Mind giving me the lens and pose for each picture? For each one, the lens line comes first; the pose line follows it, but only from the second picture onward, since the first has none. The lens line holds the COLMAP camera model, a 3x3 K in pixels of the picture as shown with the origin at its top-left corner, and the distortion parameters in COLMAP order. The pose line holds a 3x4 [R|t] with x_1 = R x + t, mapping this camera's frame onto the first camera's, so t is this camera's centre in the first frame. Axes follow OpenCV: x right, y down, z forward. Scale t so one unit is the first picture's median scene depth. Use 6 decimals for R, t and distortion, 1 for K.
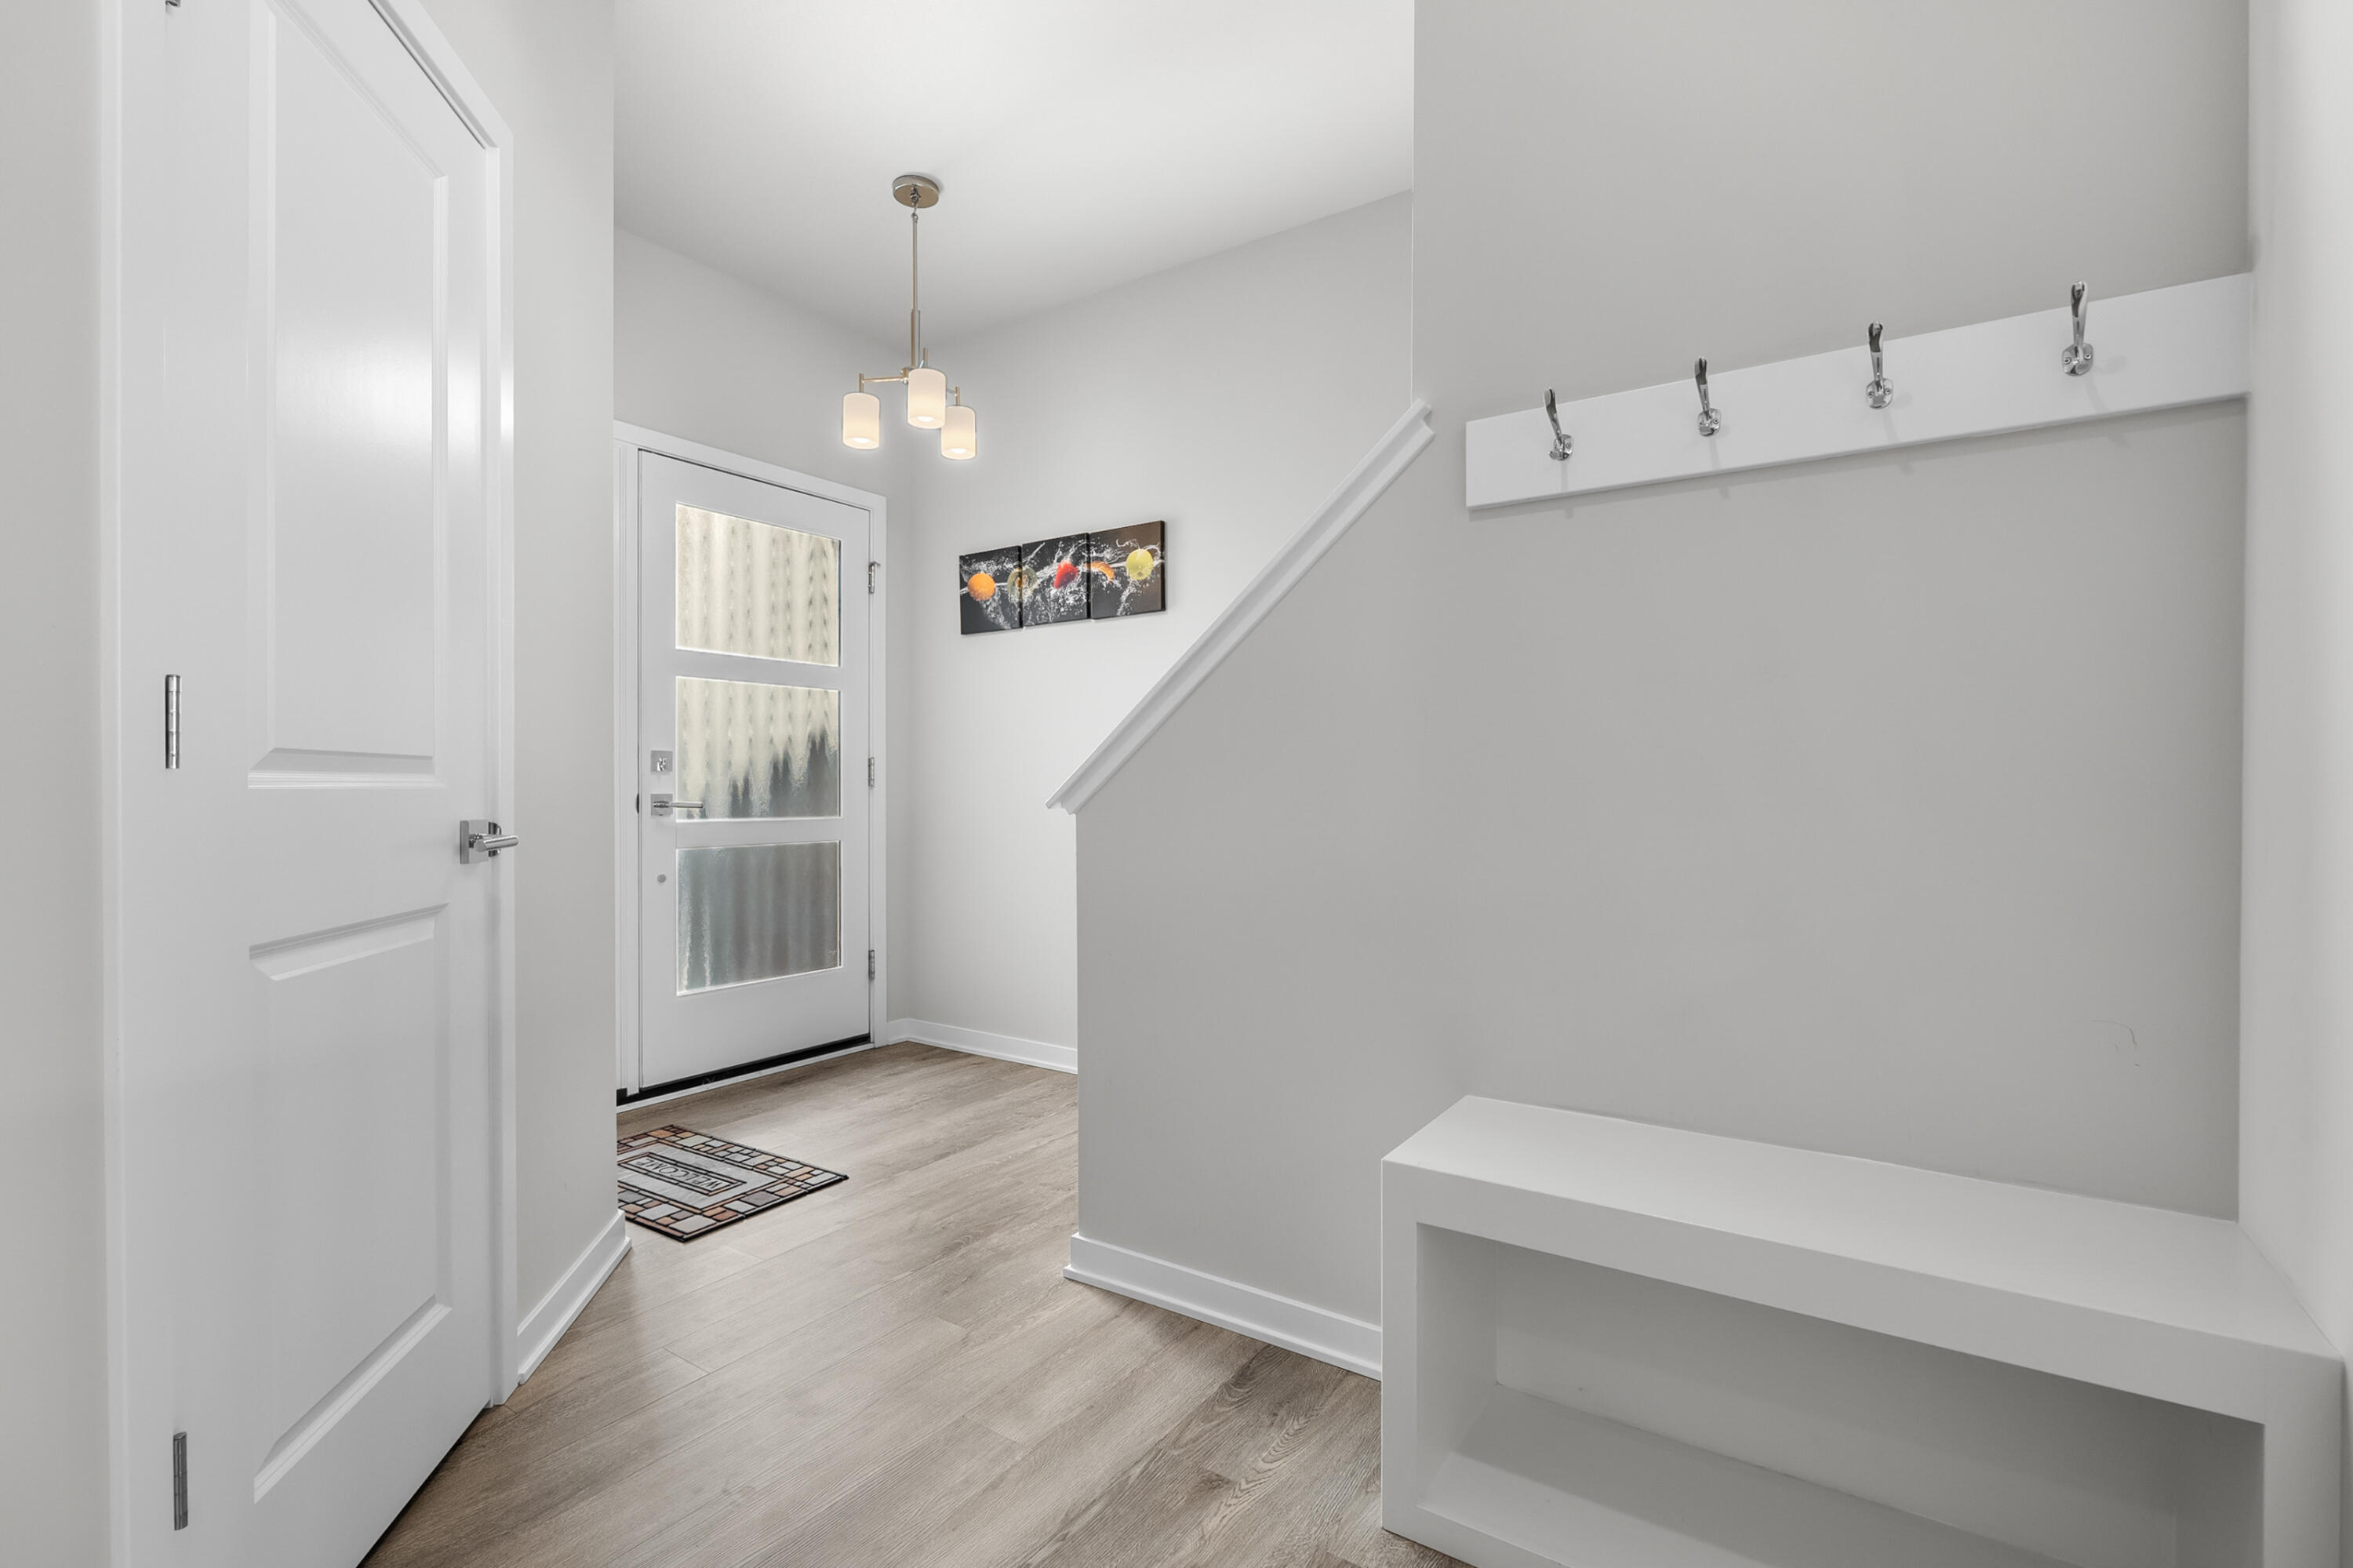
lens RADIAL K [[1071.2, 0, 1175.3], [0, 1071.2, 797.4], [0, 0, 1]] dist [-0.003208, -0.000115]
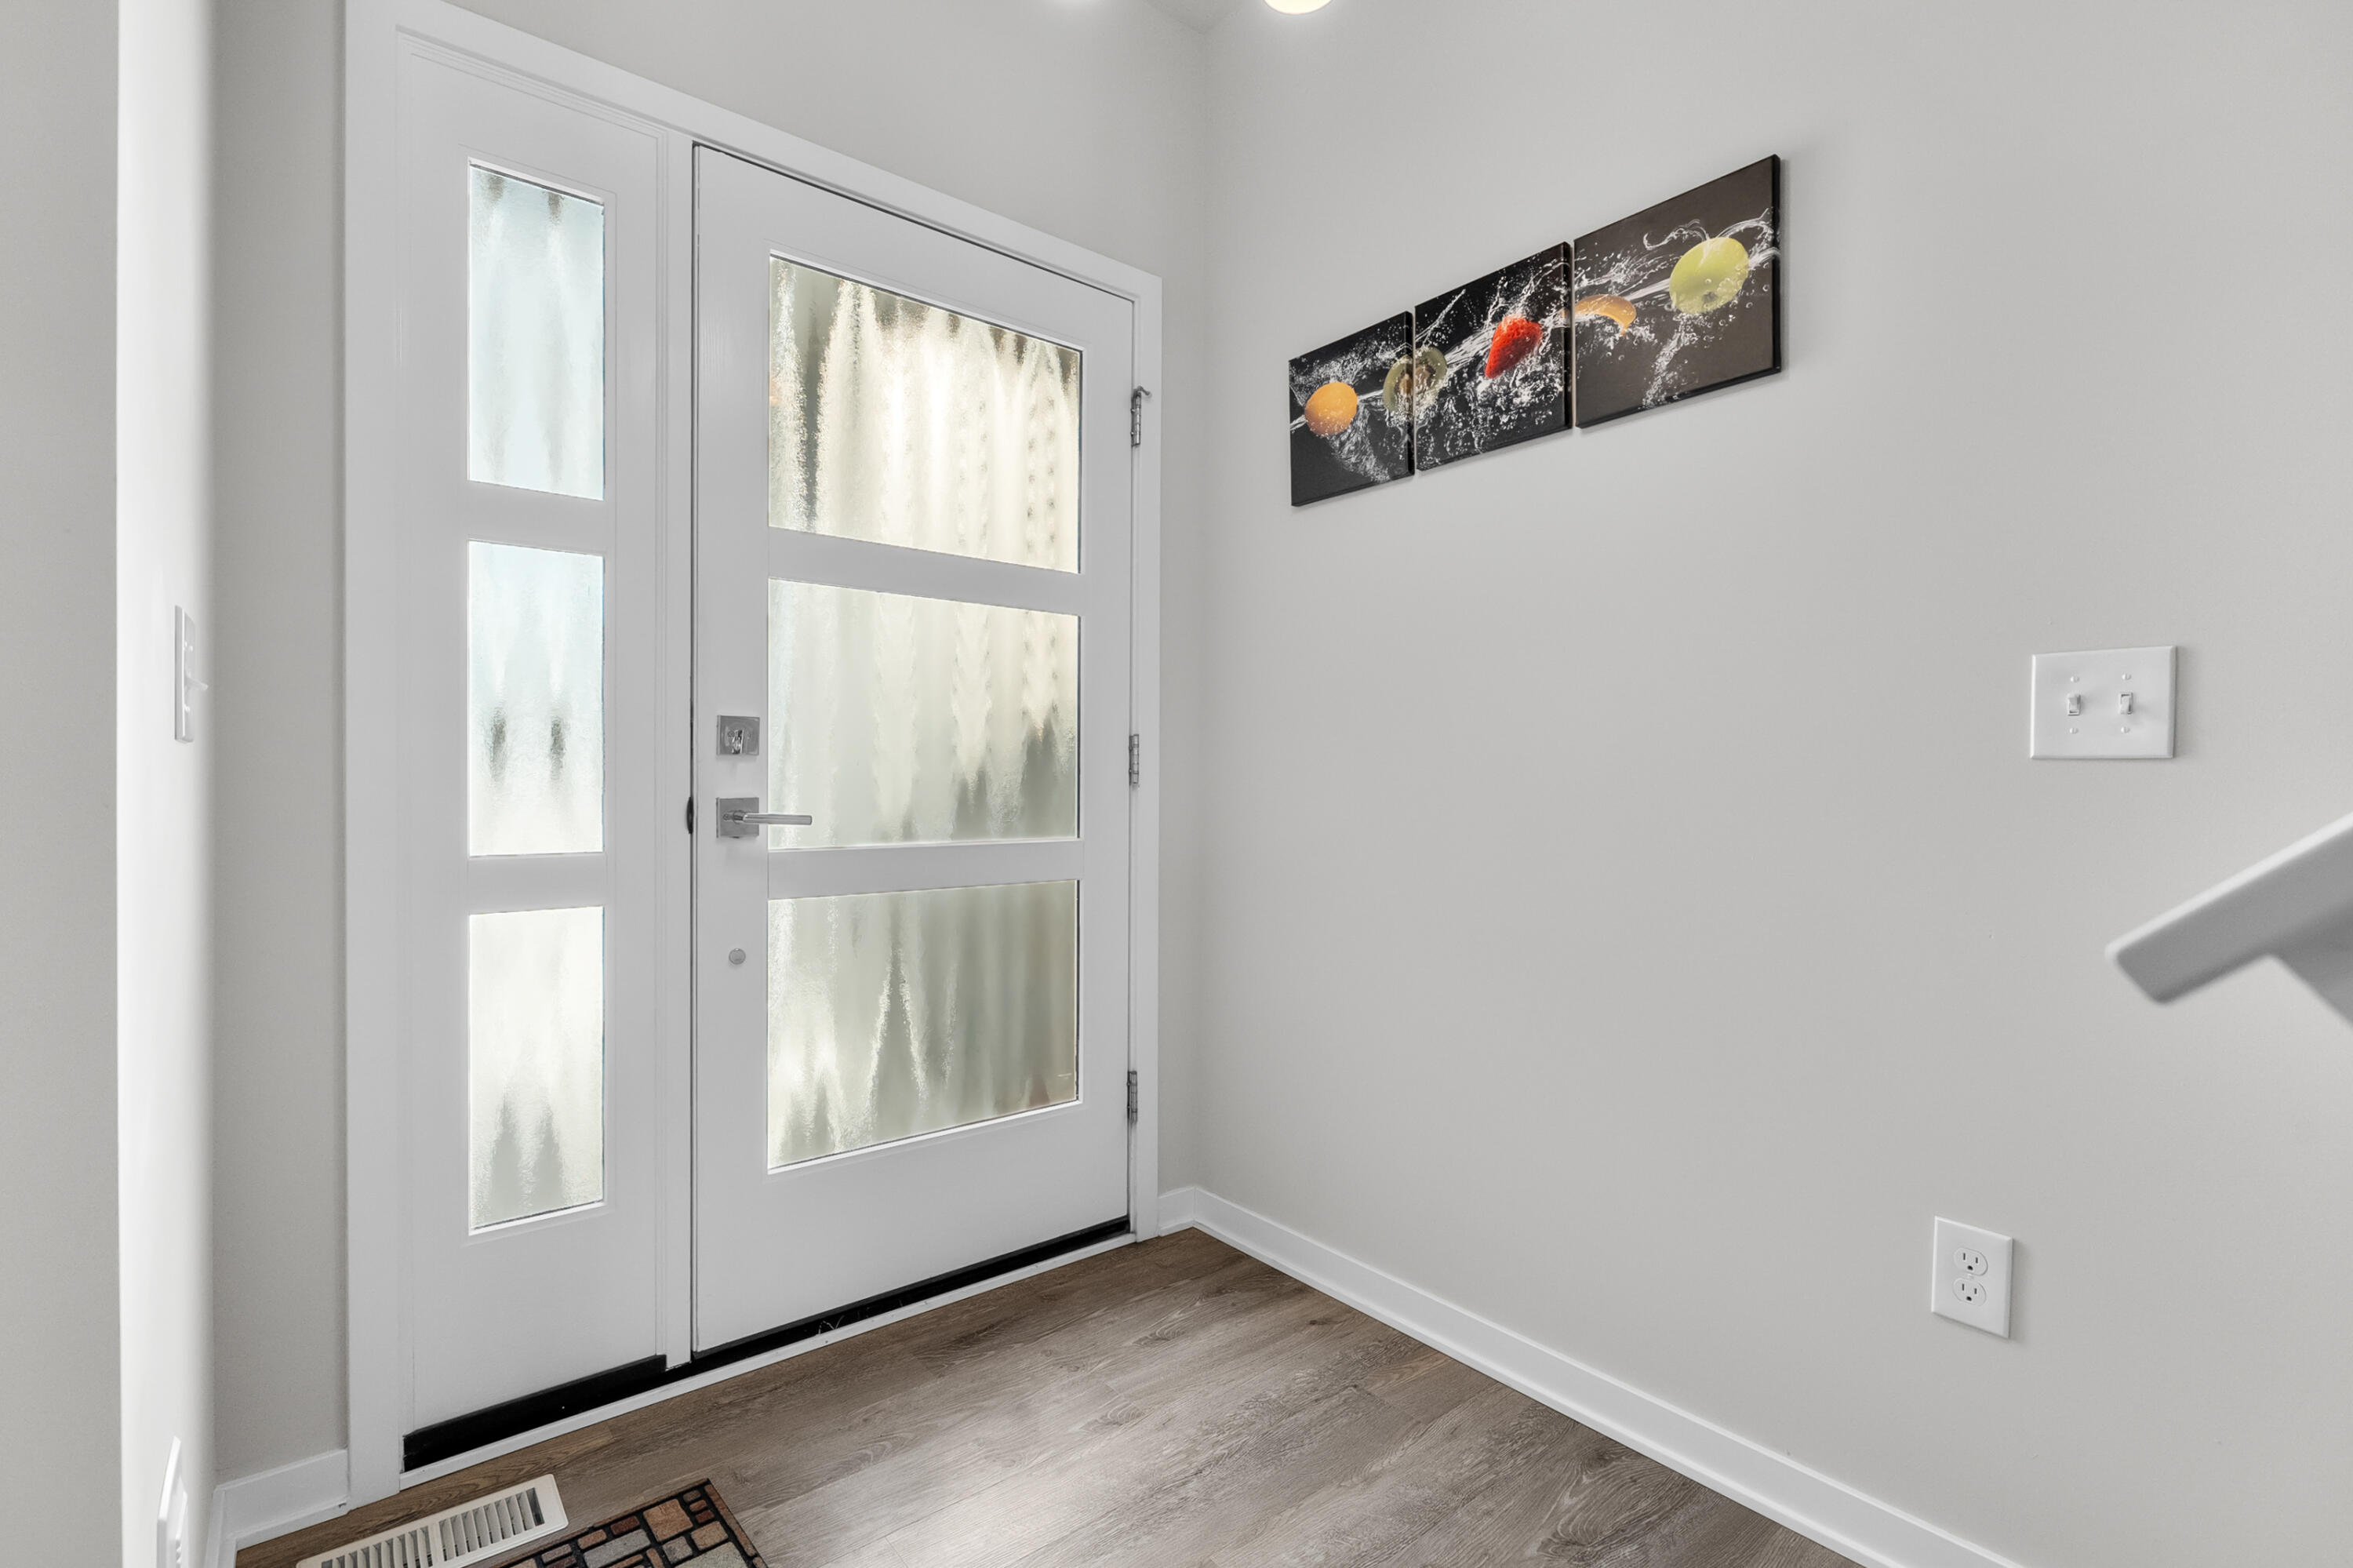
lens RADIAL K [[1078.0, 0, 1166.9], [0, 1078.0, 749.4], [0, 0, 1]] dist [-0.003833, -0.000282]
pose [[0.956759, -0.002884, -0.290867, -0.108548], [-0.009616, 0.999091, -0.041536, -0.006143], [0.290722, 0.042537, 0.955861, 0.494477]]
